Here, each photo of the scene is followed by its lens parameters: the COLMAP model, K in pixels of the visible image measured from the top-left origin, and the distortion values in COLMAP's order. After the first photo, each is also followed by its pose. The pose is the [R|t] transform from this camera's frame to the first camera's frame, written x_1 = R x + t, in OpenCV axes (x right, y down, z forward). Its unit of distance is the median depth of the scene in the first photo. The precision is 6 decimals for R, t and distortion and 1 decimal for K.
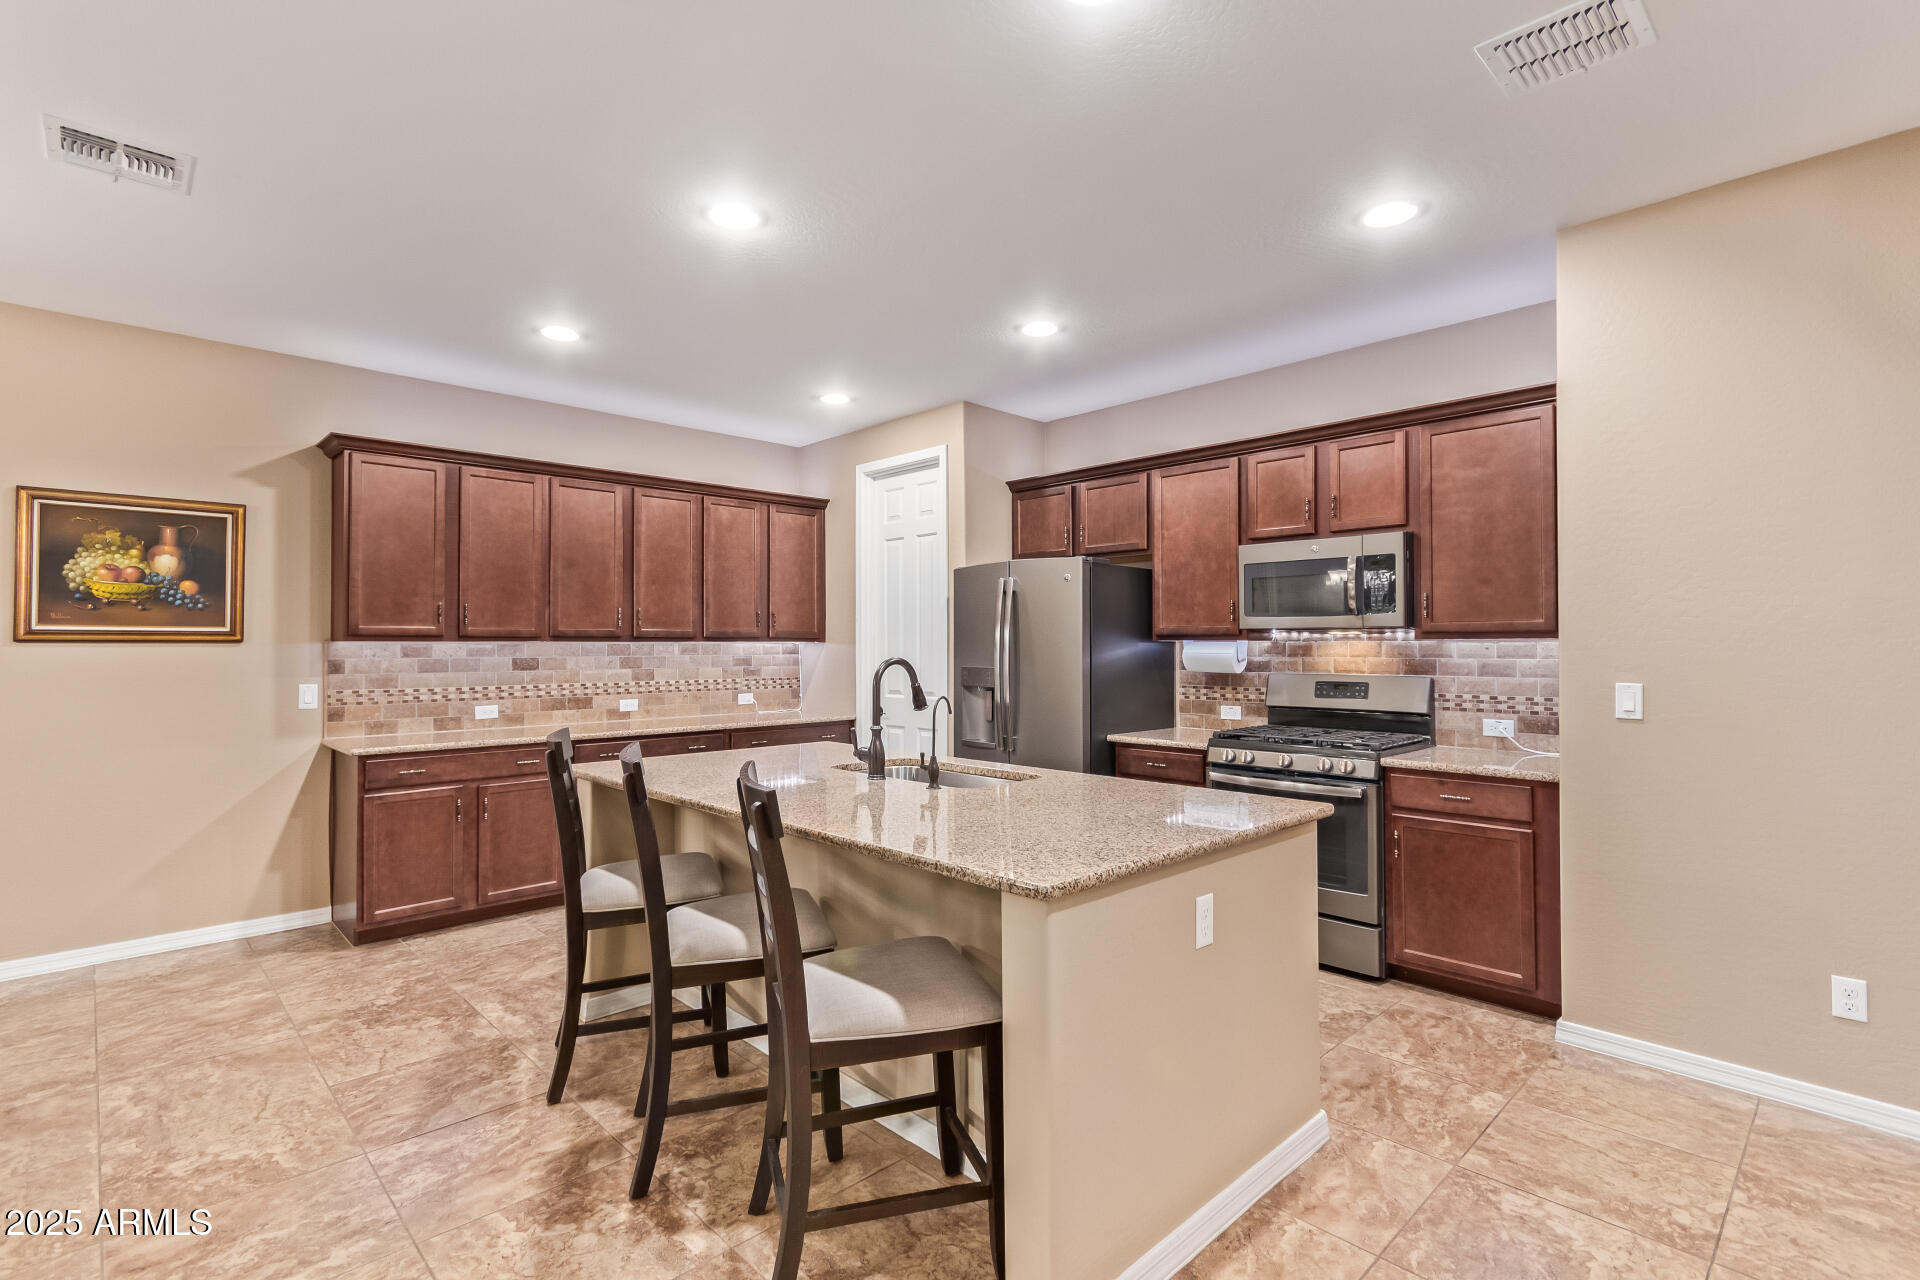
lens RADIAL K [[898.3, 0, 945.3], [0, 898.3, 647.8], [0, 0, 1]] dist [-0.001200, -0.000062]
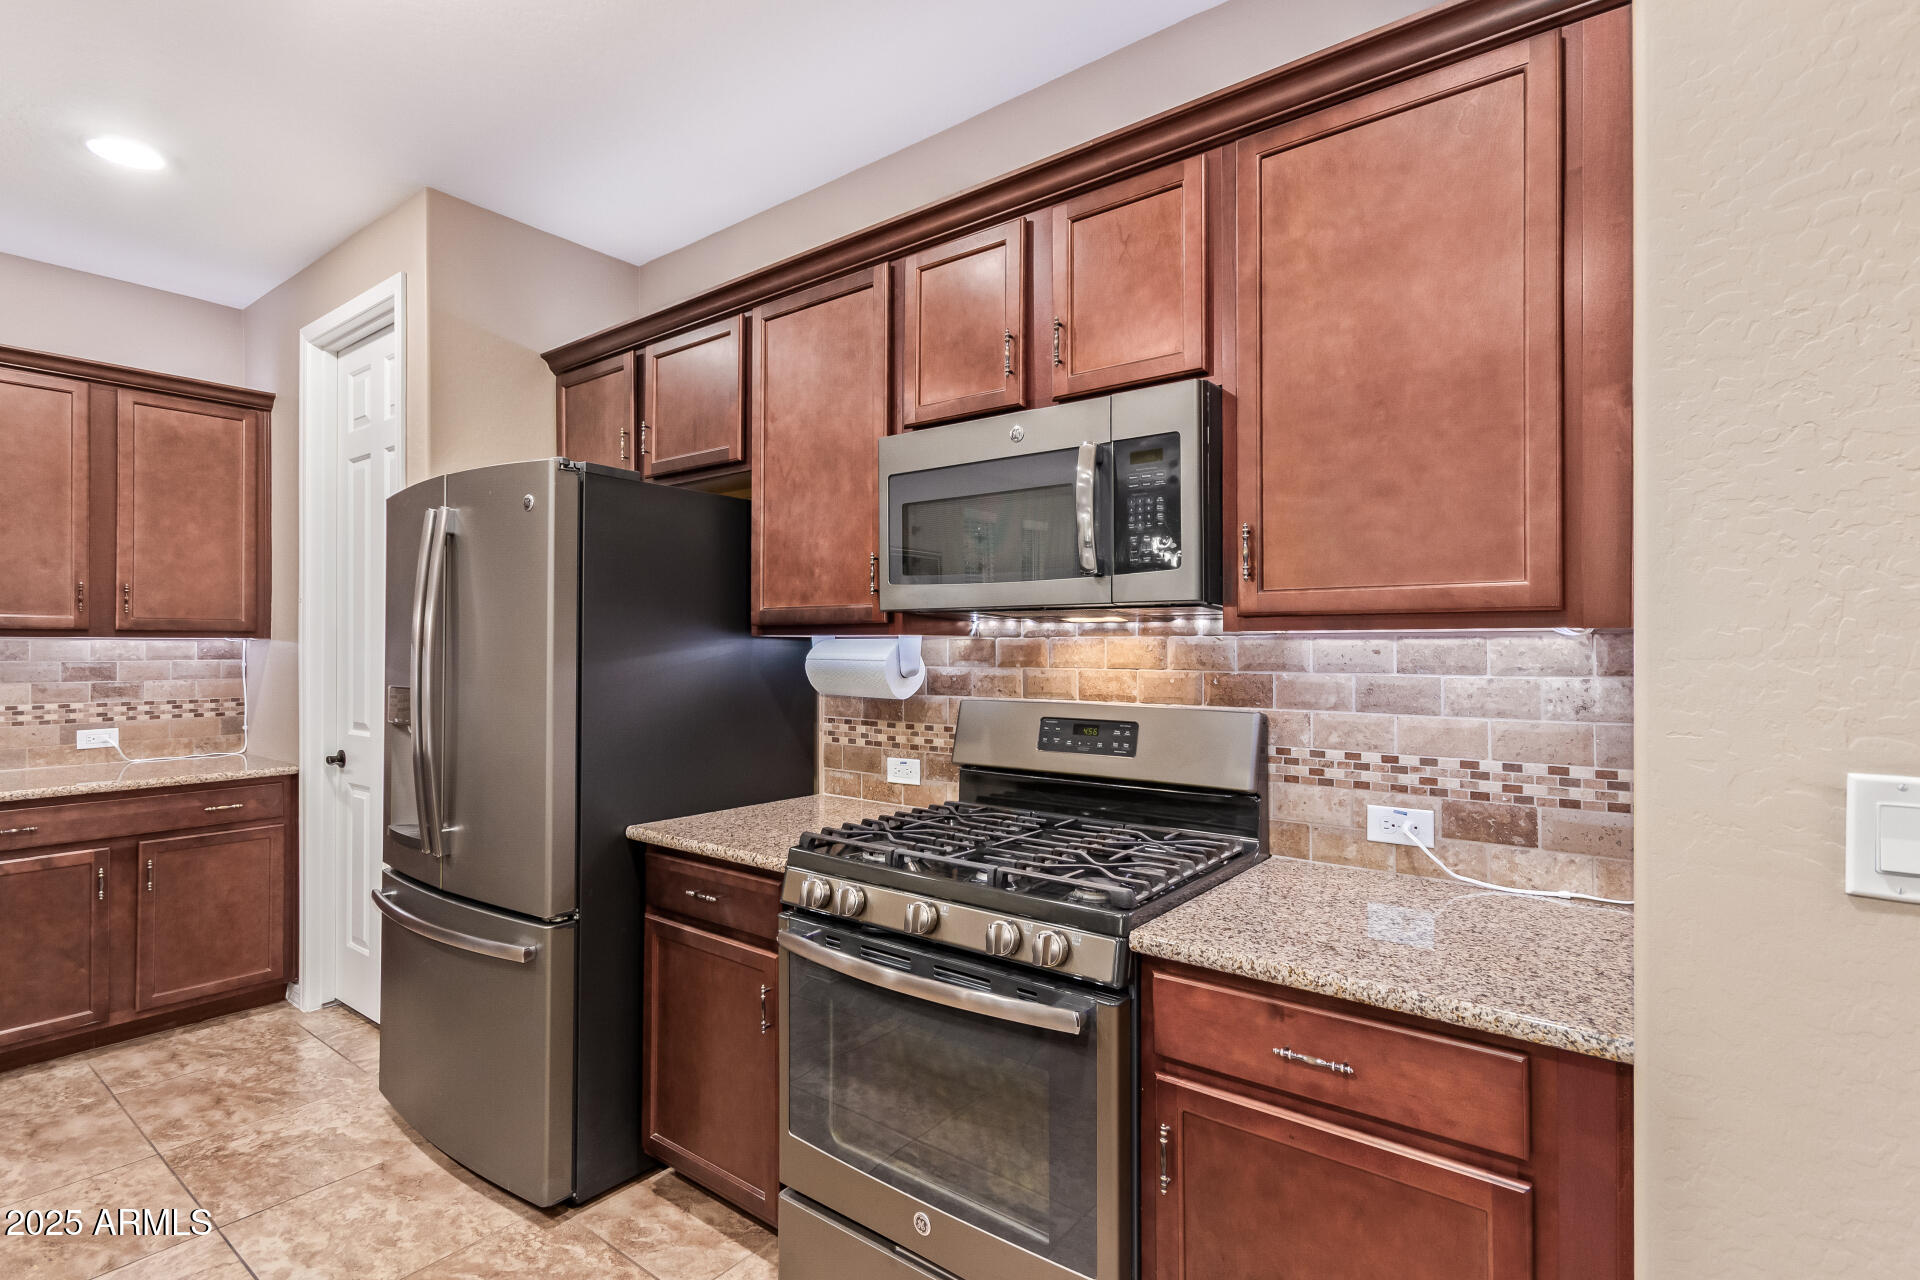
lens RADIAL K [[940.6, 0, 883.8], [0, 940.6, 633.6], [0, 0, 1]] dist [0.000259, 0.000309]
pose [[0.992434, 0.003035, 0.122746, 0.260899], [-0.001116, 0.999876, -0.015706, -0.000609], [-0.122778, 0.015450, 0.992314, 0.490417]]
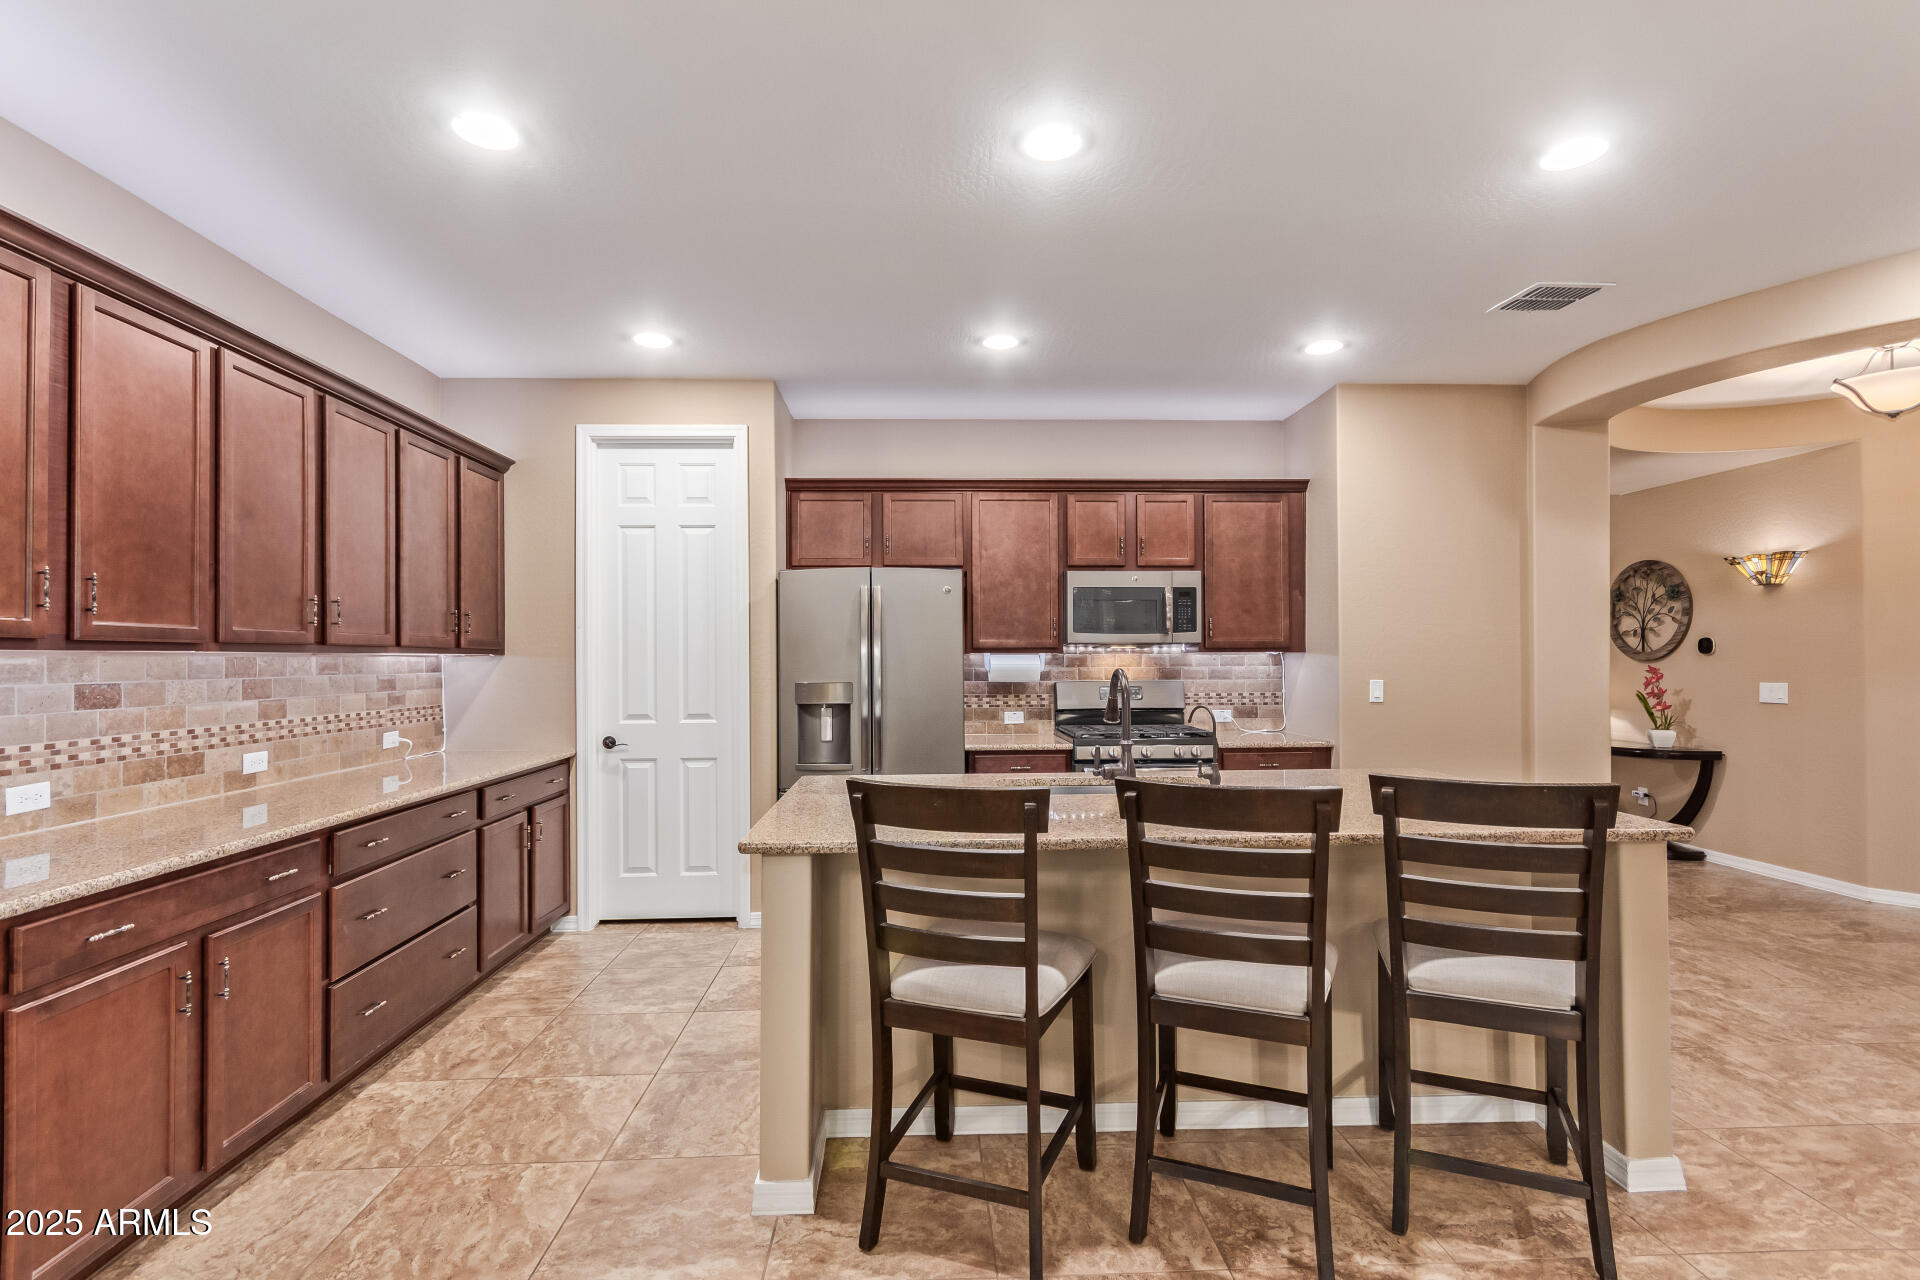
lens RADIAL K [[893.2, 0, 964.0], [0, 893.2, 657.6], [0, 0, 1]] dist [0.003032, 0.000881]
pose [[0.654518, -0.000778, 0.756046, -0.616009], [0.005904, 0.999974, -0.004082, 0.001550], [-0.756023, 0.007136, 0.654506, 0.345785]]
